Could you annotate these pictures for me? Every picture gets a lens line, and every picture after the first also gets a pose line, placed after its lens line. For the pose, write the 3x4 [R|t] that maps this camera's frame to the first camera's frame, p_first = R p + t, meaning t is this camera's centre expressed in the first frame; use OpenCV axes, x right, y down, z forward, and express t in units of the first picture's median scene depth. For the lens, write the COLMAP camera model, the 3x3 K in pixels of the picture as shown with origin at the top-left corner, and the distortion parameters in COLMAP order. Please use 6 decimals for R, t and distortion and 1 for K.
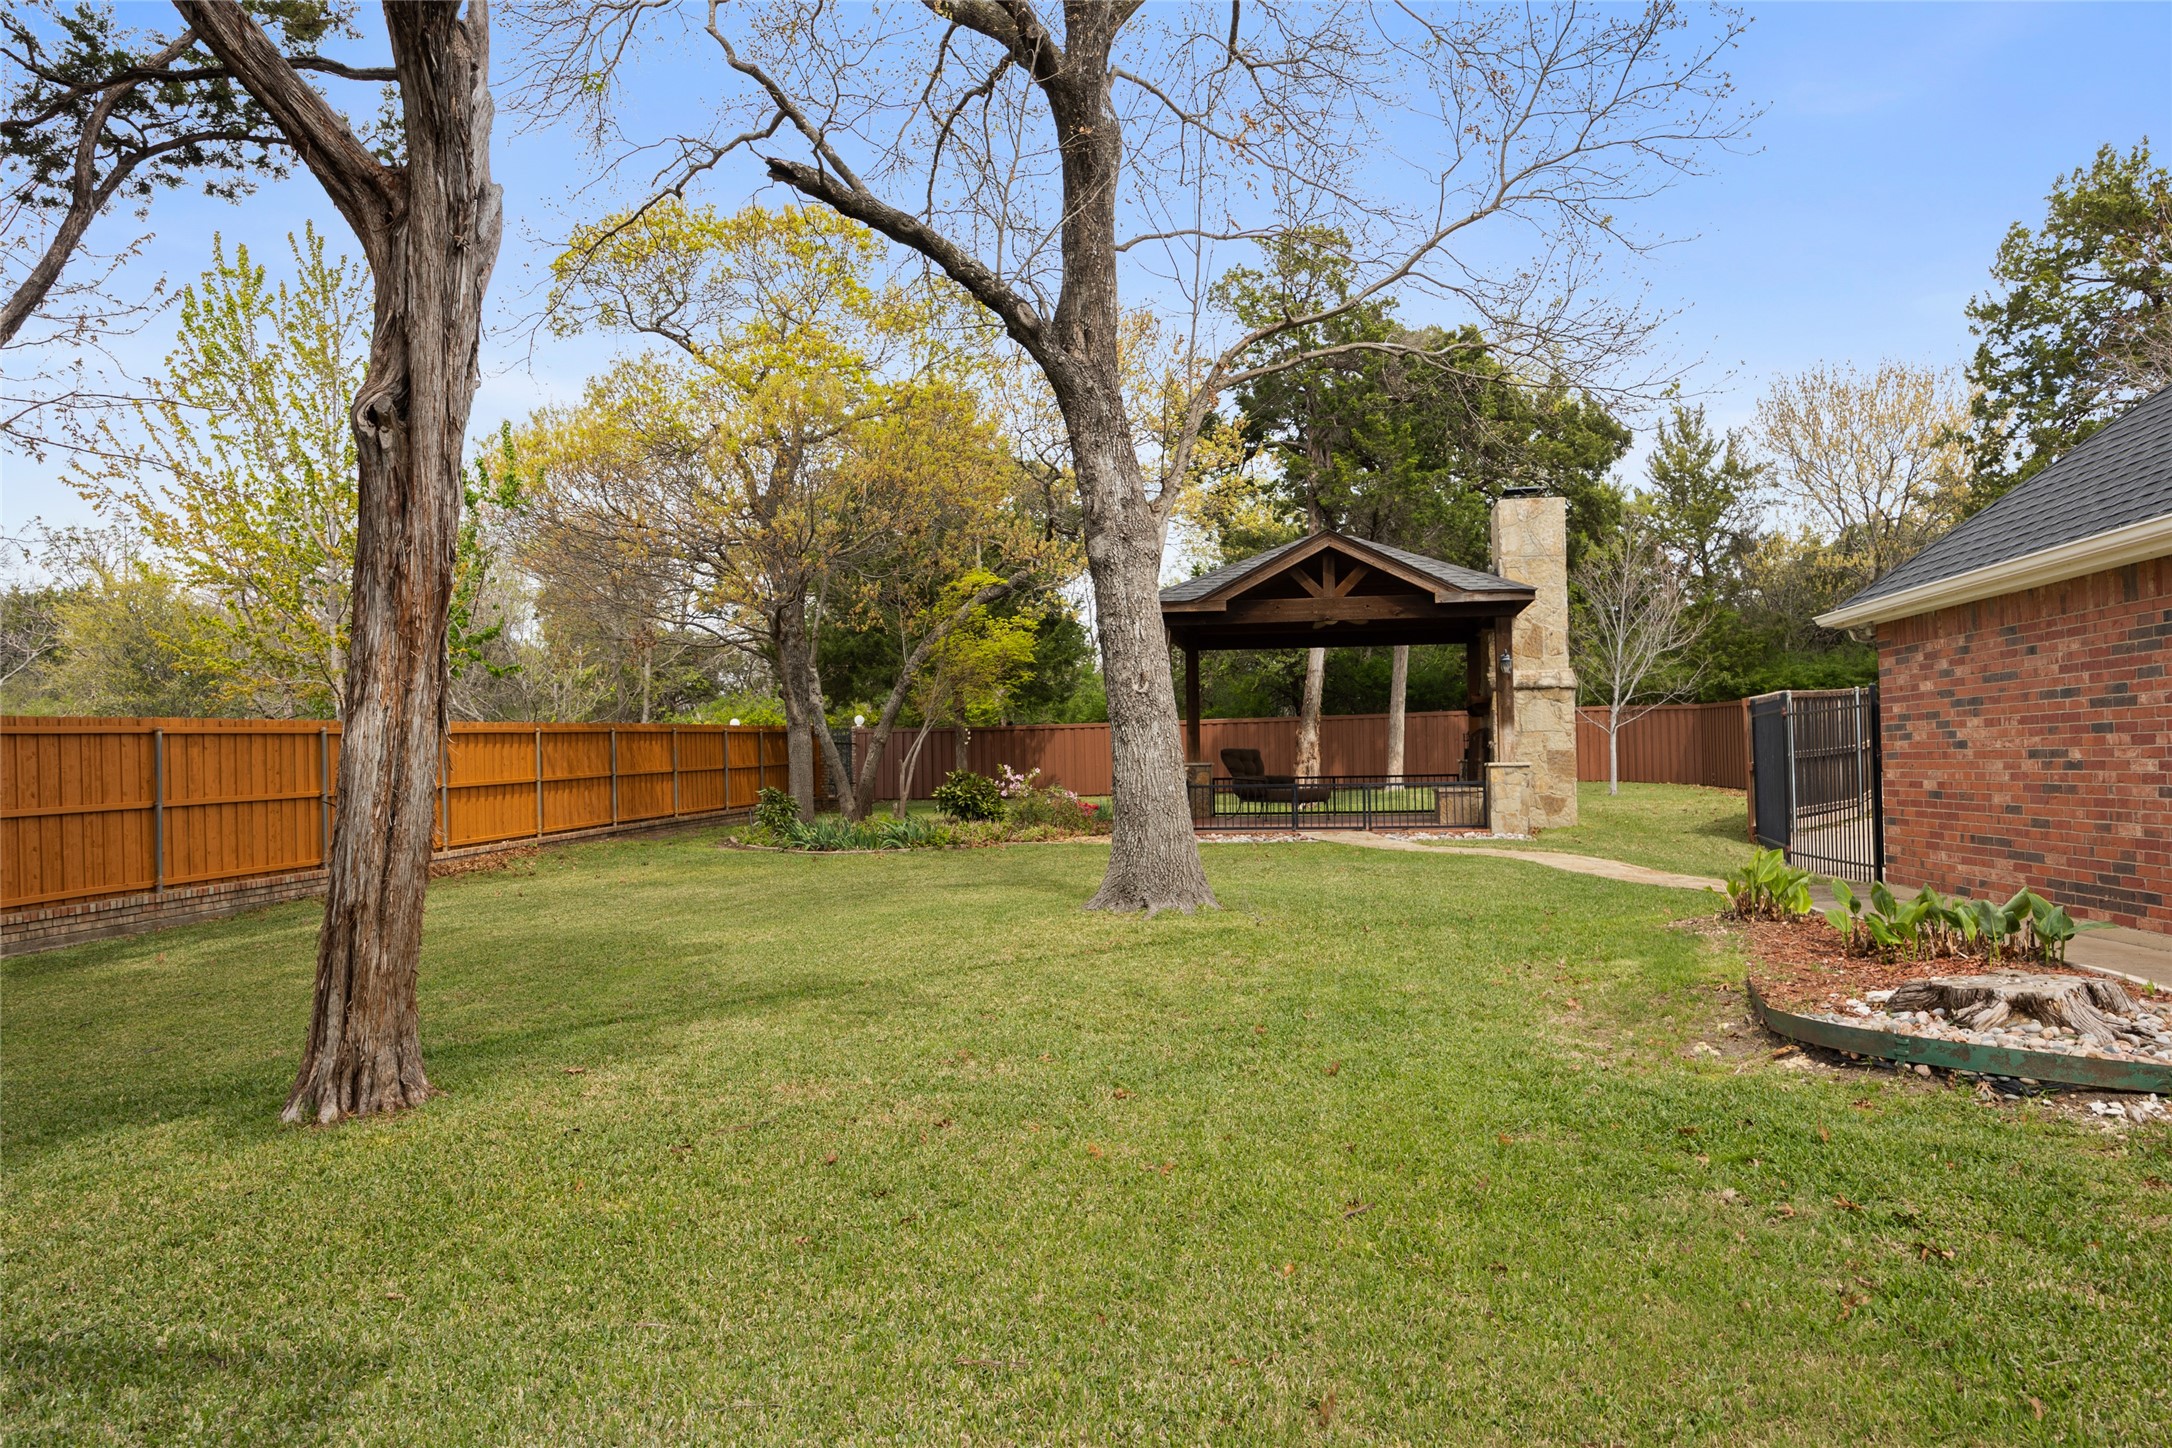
lens RADIAL K [[1425.7, 0, 1099.9], [0, 1425.7, 726.2], [0, 0, 1]] dist [-0.009564, -0.001141]
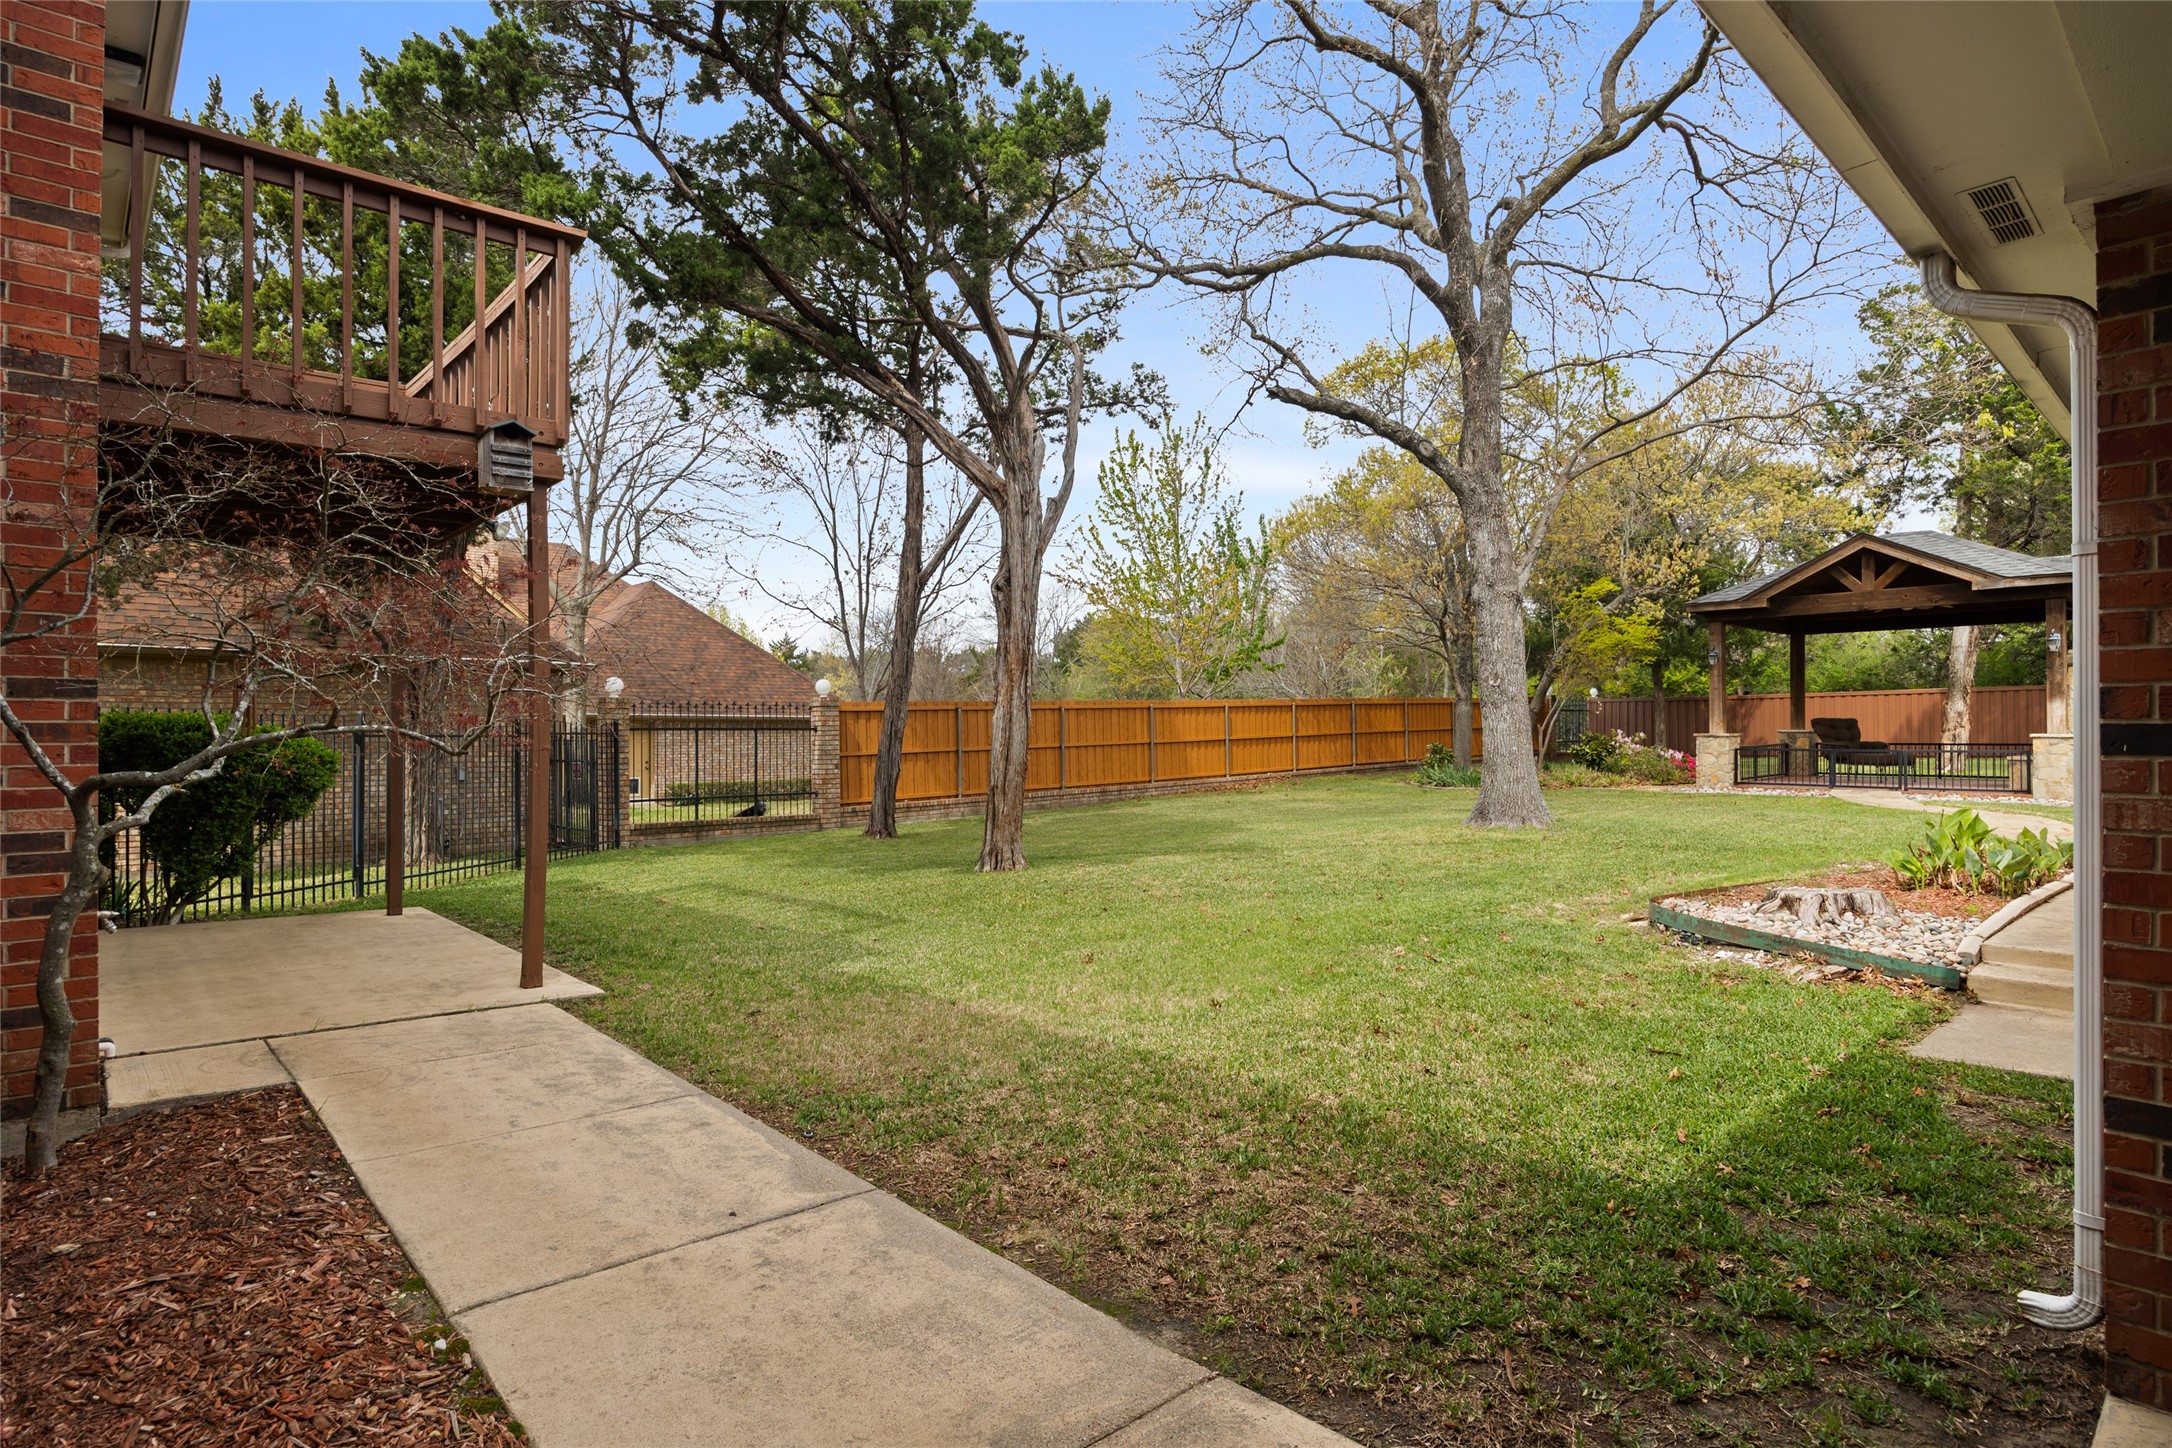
lens RADIAL K [[1122.6, 0, 1085.7], [0, 1122.6, 728.6], [0, 0, 1]] dist [0.001312, -0.000080]
pose [[0.765969, 0.012463, -0.642757, 0.266610], [0.008154, 0.999543, 0.029098, -0.009268], [0.642826, -0.027530, 0.765517, -0.122075]]
